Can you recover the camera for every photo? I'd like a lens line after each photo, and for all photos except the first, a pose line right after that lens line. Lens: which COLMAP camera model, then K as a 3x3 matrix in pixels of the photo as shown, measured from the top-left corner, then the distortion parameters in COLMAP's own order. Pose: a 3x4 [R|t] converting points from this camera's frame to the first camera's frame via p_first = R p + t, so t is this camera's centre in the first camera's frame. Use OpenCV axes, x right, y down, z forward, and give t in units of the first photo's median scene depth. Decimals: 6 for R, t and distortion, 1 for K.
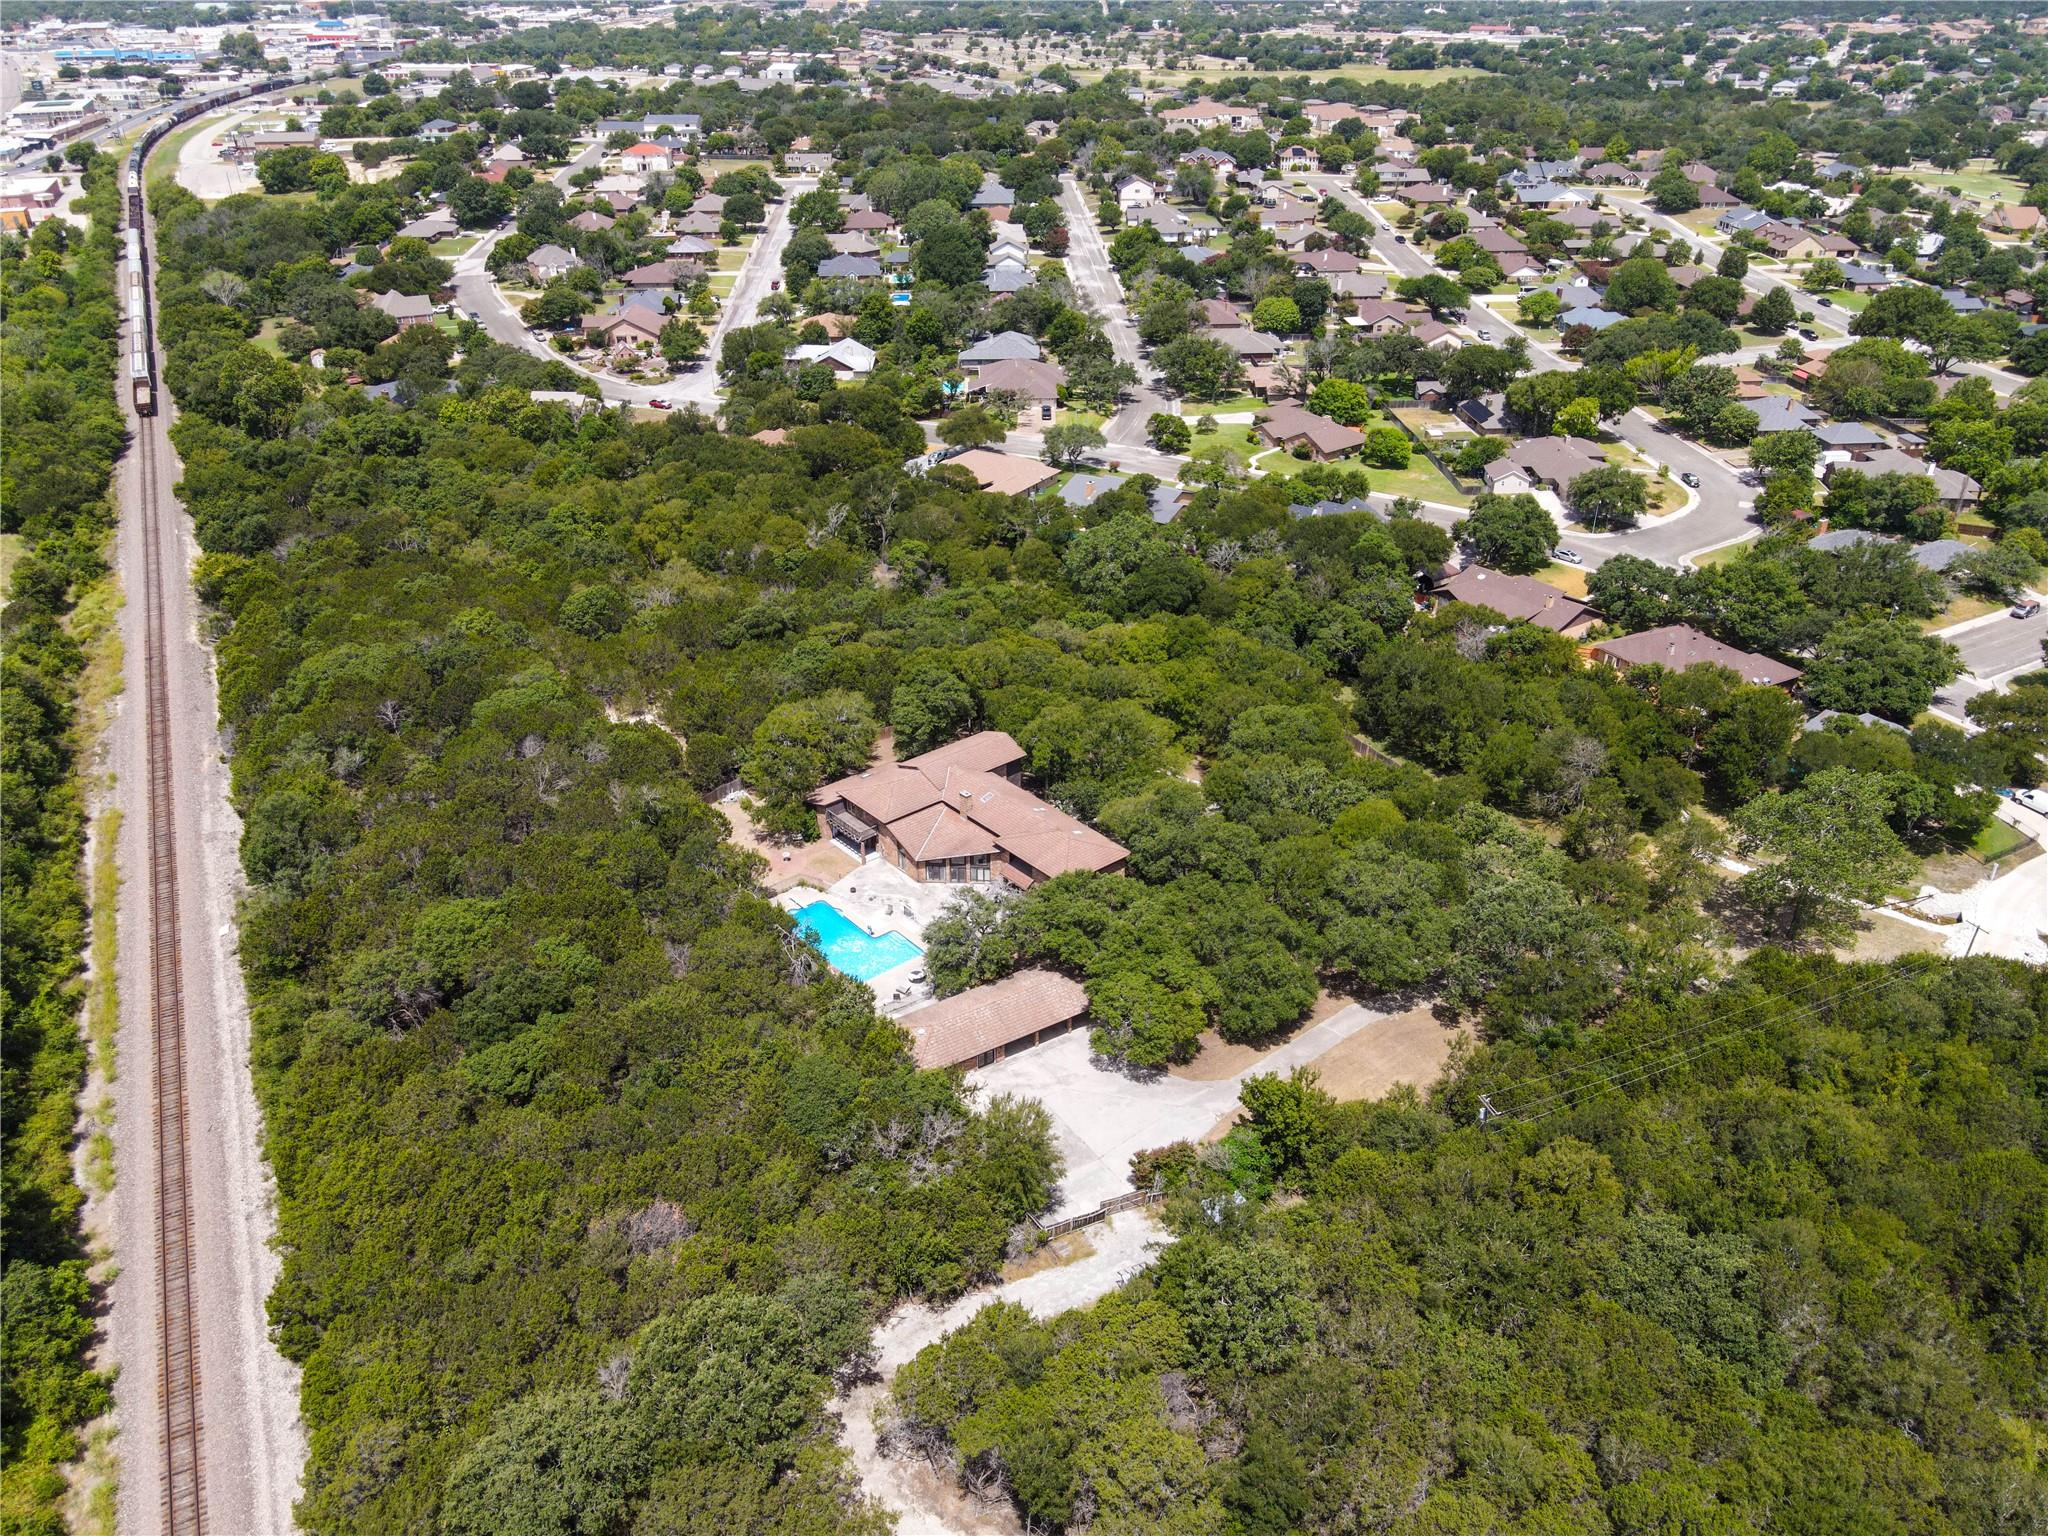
lens RADIAL K [[1523.9, 0, 1023.1], [0, 1523.9, 769.7], [0, 0, 1]] dist [0.006360, 0.002918]
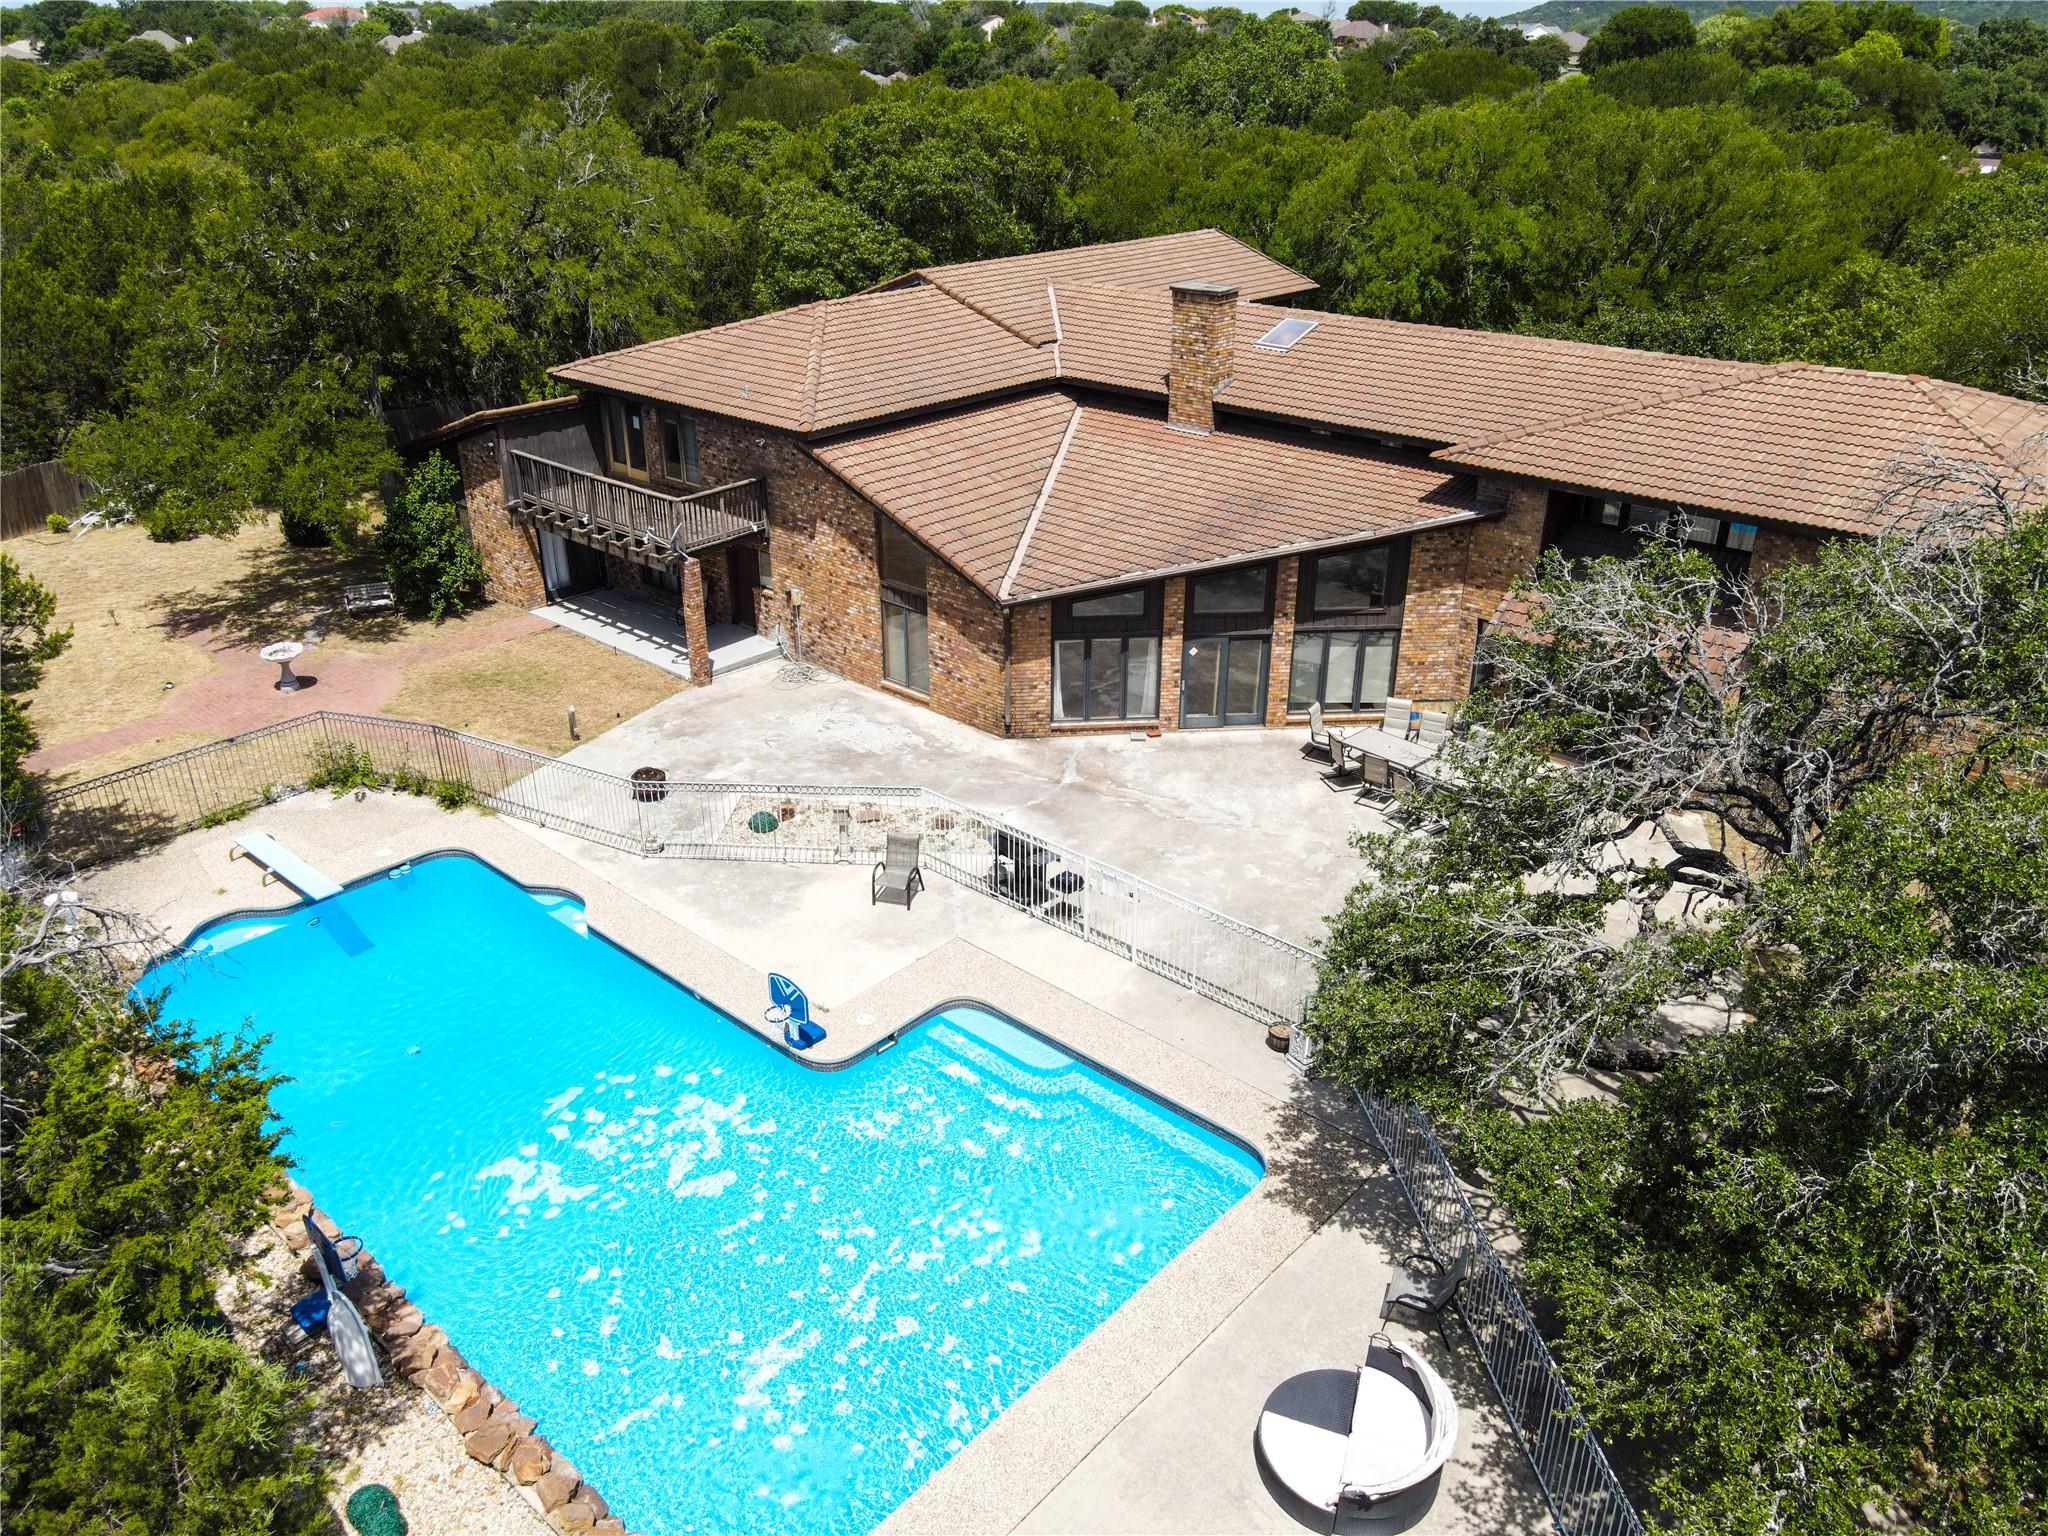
lens RADIAL K [[1523.9, 0, 1028.5], [0, 1523.9, 765.6], [0, 0, 1]] dist [0.006360, 0.002918]
pose [[0.991118, -0.064603, 0.116241, -0.087100], [0.070793, 0.996241, -0.049932, 0.085711], [-0.112578, 0.057718, 0.991965, 0.806581]]
